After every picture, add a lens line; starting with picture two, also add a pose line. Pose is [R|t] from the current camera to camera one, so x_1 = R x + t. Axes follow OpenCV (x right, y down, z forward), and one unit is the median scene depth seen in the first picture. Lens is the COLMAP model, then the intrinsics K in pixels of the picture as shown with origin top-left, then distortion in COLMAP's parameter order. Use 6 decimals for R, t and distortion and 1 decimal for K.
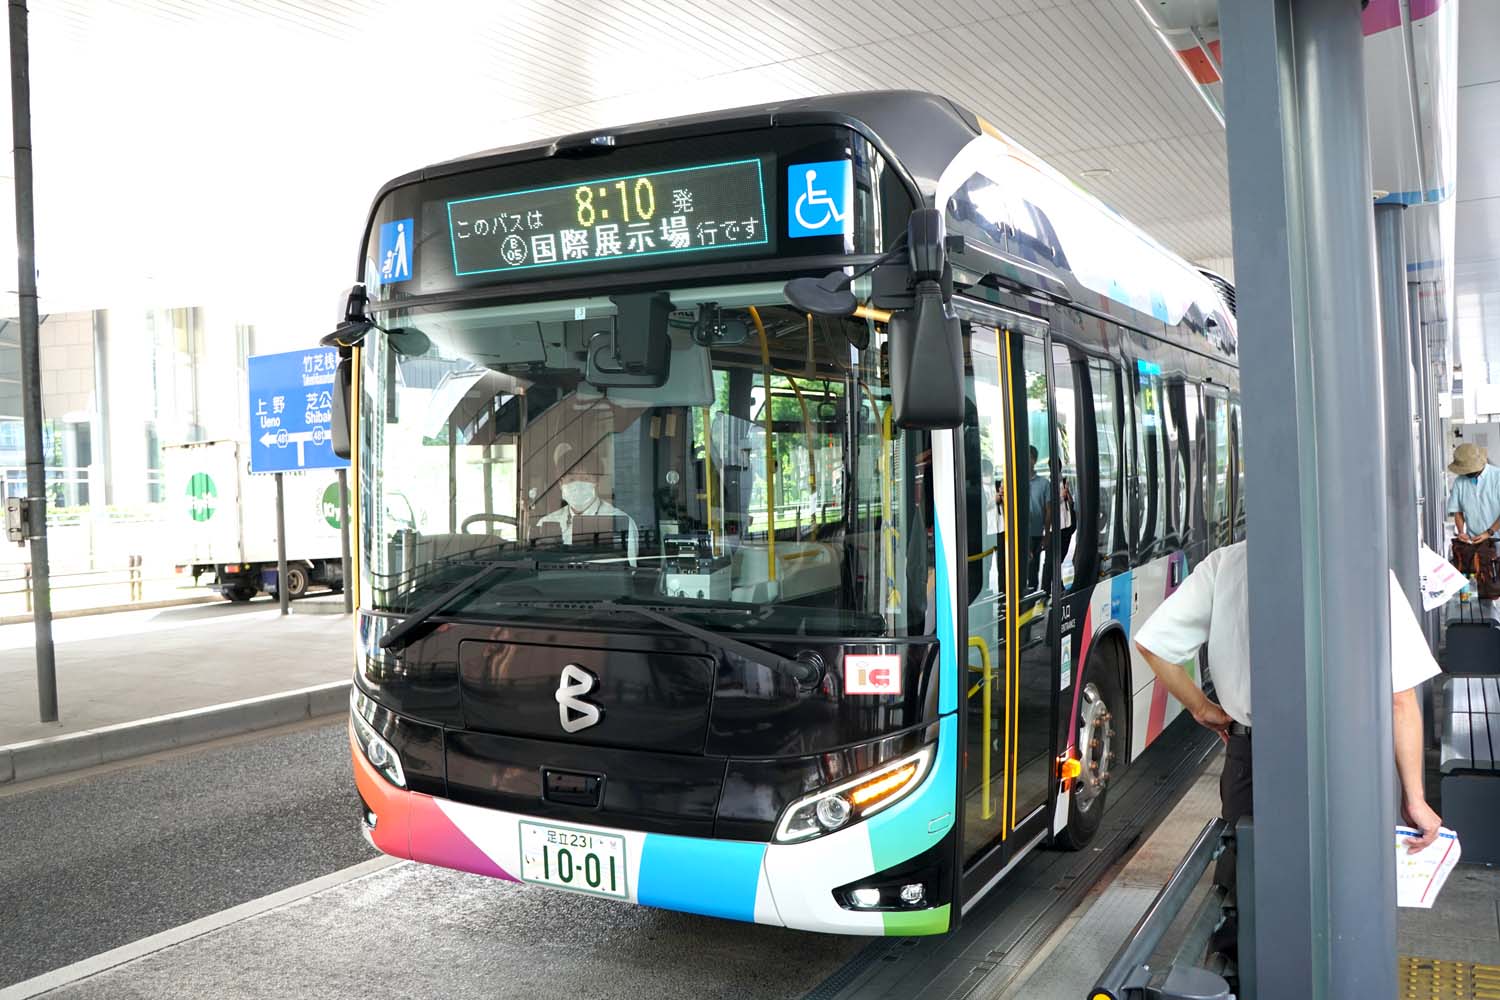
lens RADIAL K [[1302.8, 0, 747.3], [0, 1302.8, 494.3], [0, 0, 1]] dist [-0.143354, 0.009235]
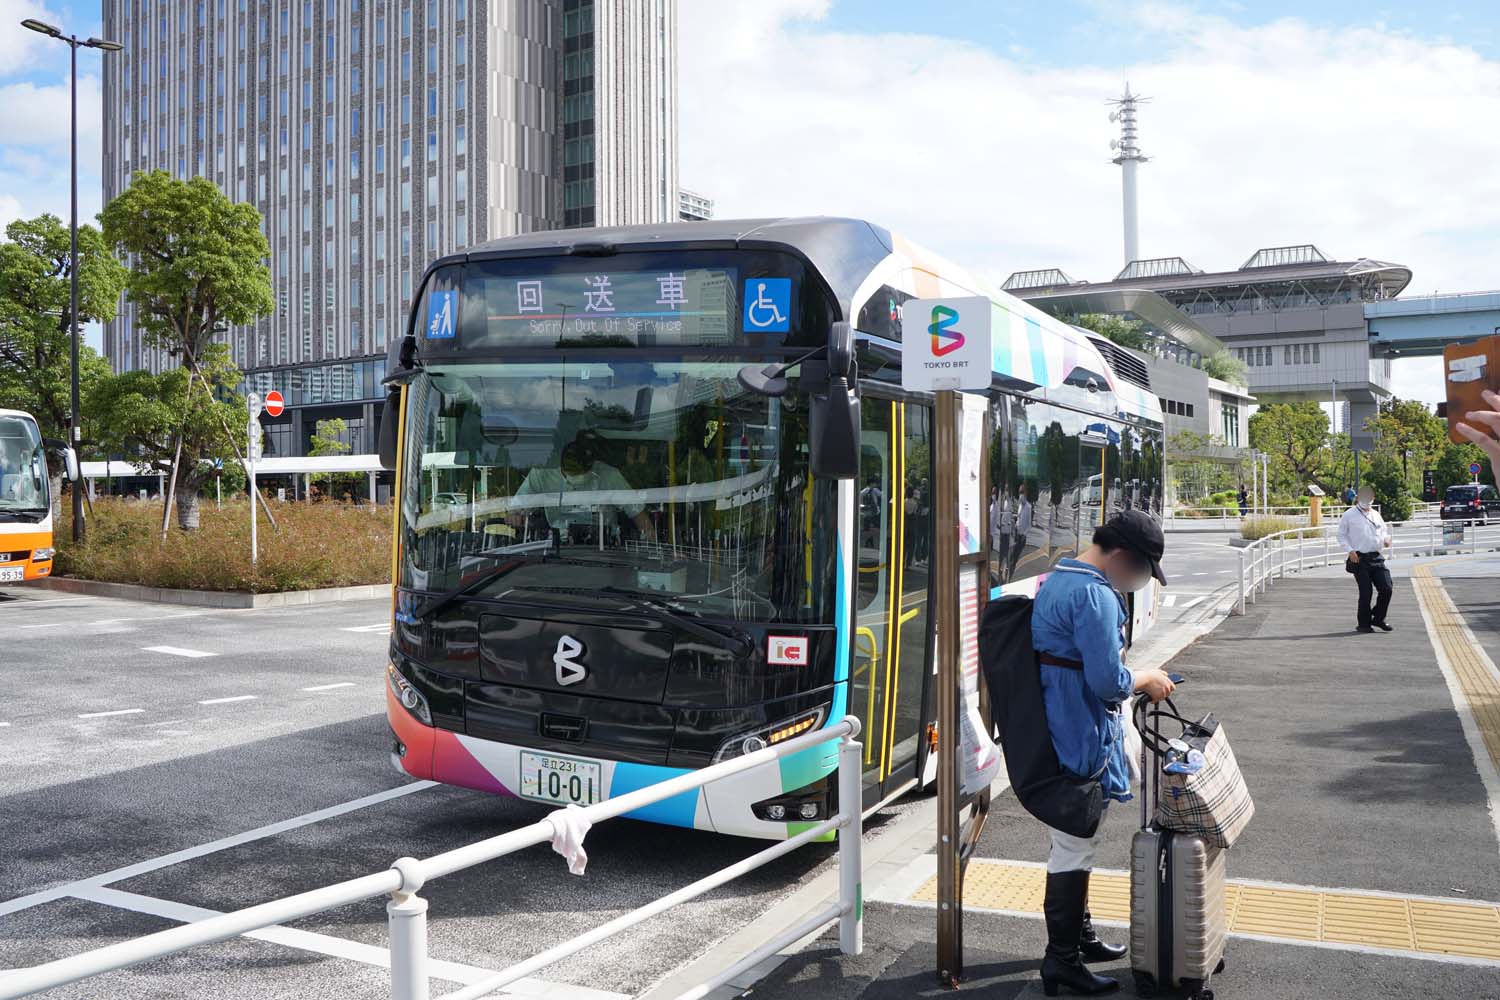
lens RADIAL K [[1302.8, 0, 739.4], [0, 1302.8, 493.9], [0, 0, 1]] dist [-0.143354, 0.009235]
pose [[0.998047, 0.049261, 0.038418, -0.015307], [-0.049235, 0.998786, -0.001618, -0.022190], [-0.038451, -0.000276, 0.999260, -0.356247]]
